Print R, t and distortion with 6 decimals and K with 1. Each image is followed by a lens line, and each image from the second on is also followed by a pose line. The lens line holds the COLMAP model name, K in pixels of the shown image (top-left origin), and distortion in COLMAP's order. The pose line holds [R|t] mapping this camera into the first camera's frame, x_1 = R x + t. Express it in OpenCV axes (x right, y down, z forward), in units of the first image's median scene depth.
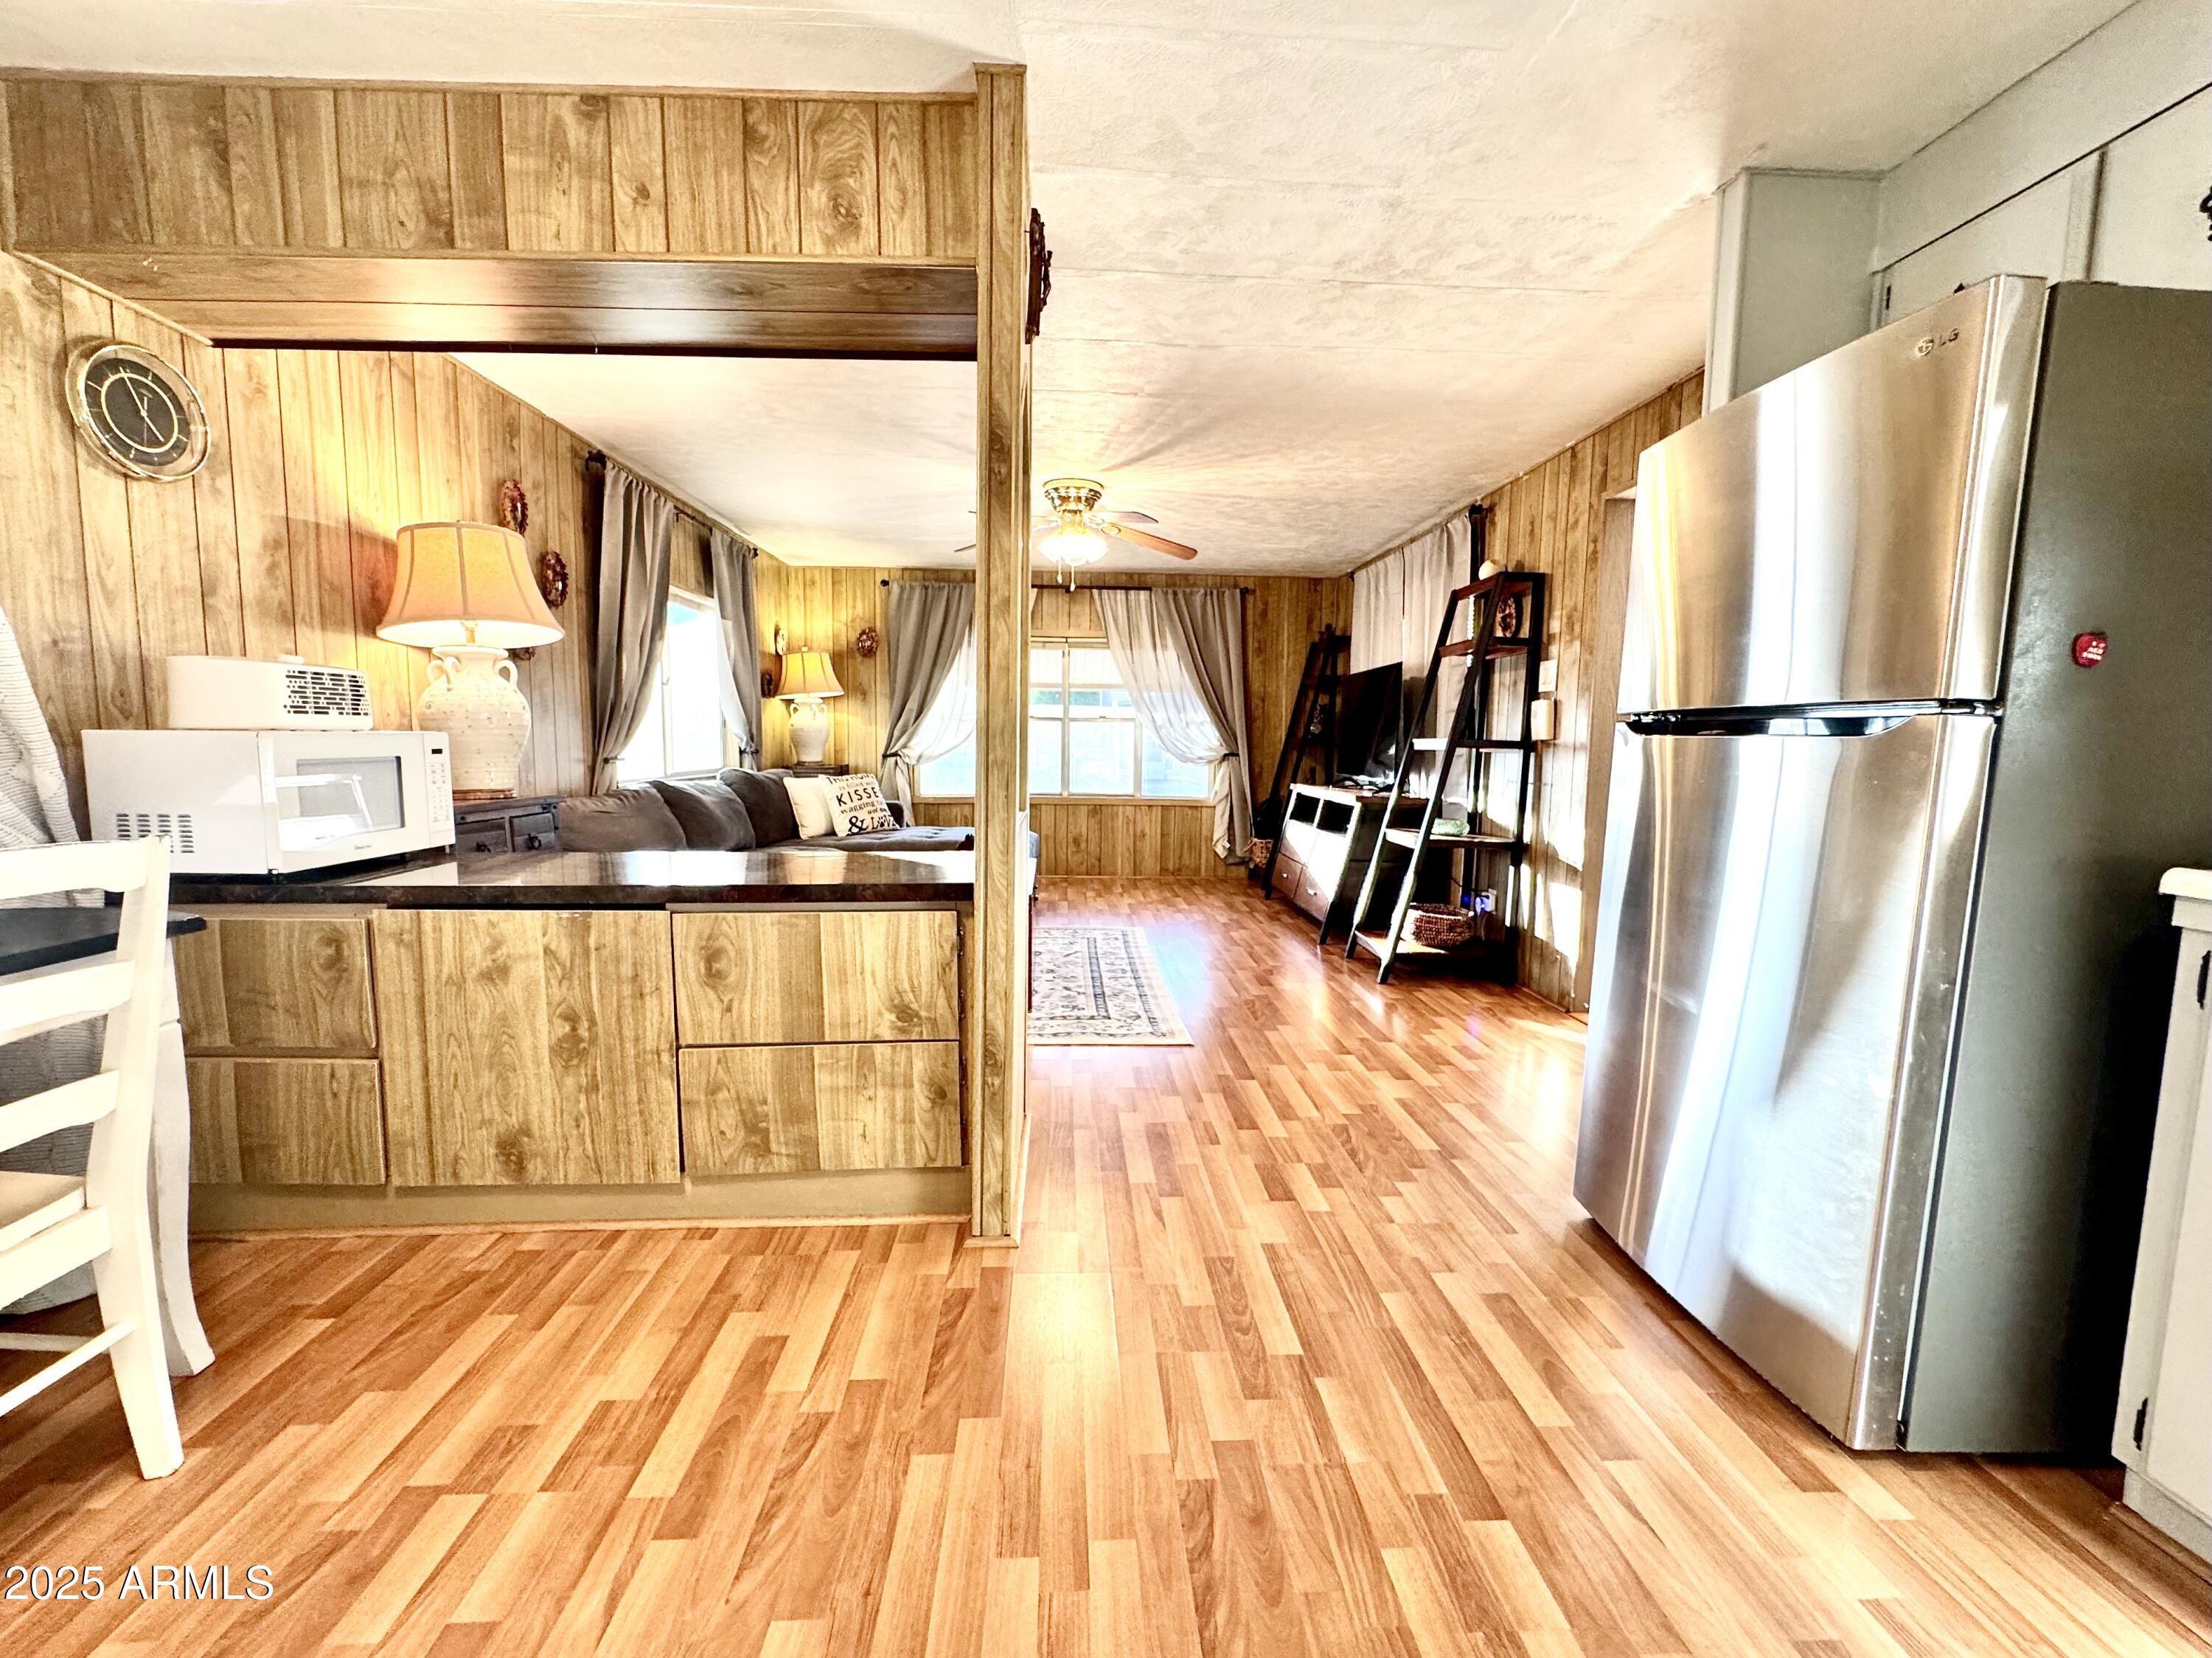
lens RADIAL K [[893.8, 0, 1106.4], [0, 893.8, 833.1], [0, 0, 1]] dist [-0.000334, -0.000027]
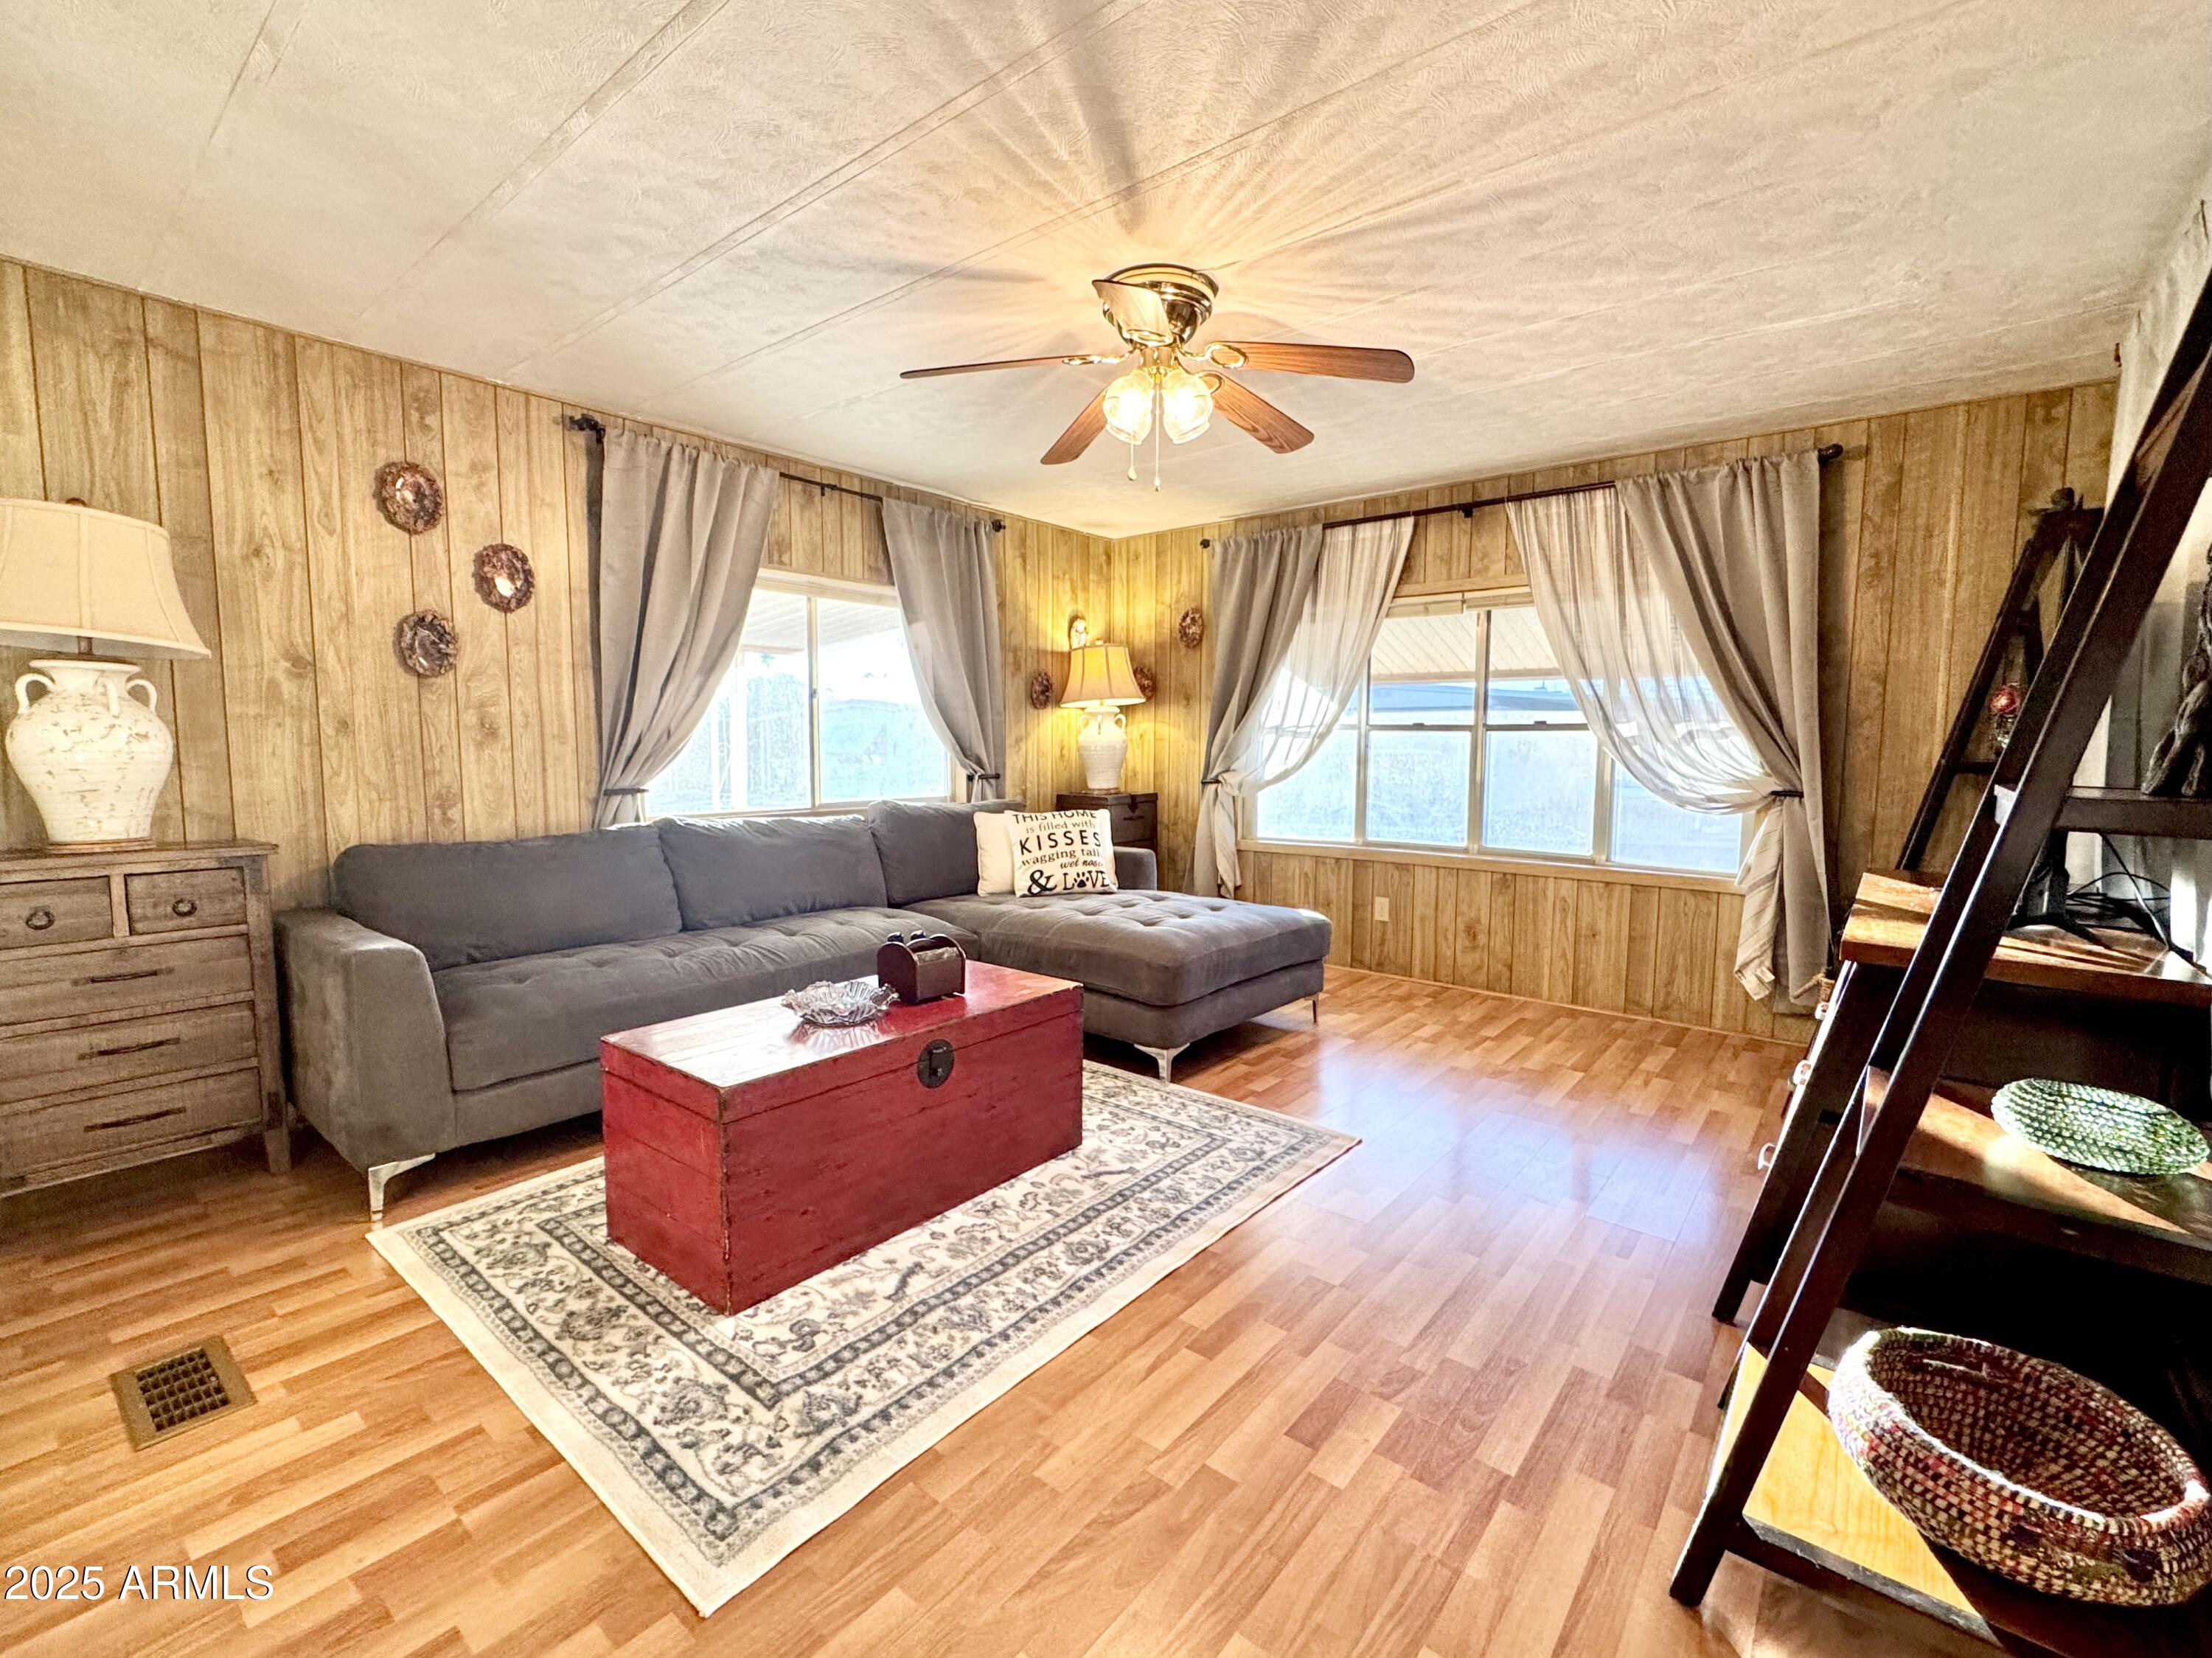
lens RADIAL K [[959.8, 0, 1110.1], [0, 959.8, 829.4], [0, 0, 1]] dist [-0.004123, -0.000445]
pose [[0.748484, 0.052160, -0.661099, 0.214672], [-0.066403, 0.997787, 0.003545, -0.046584], [0.659820, 0.041245, 0.750291, 0.370414]]
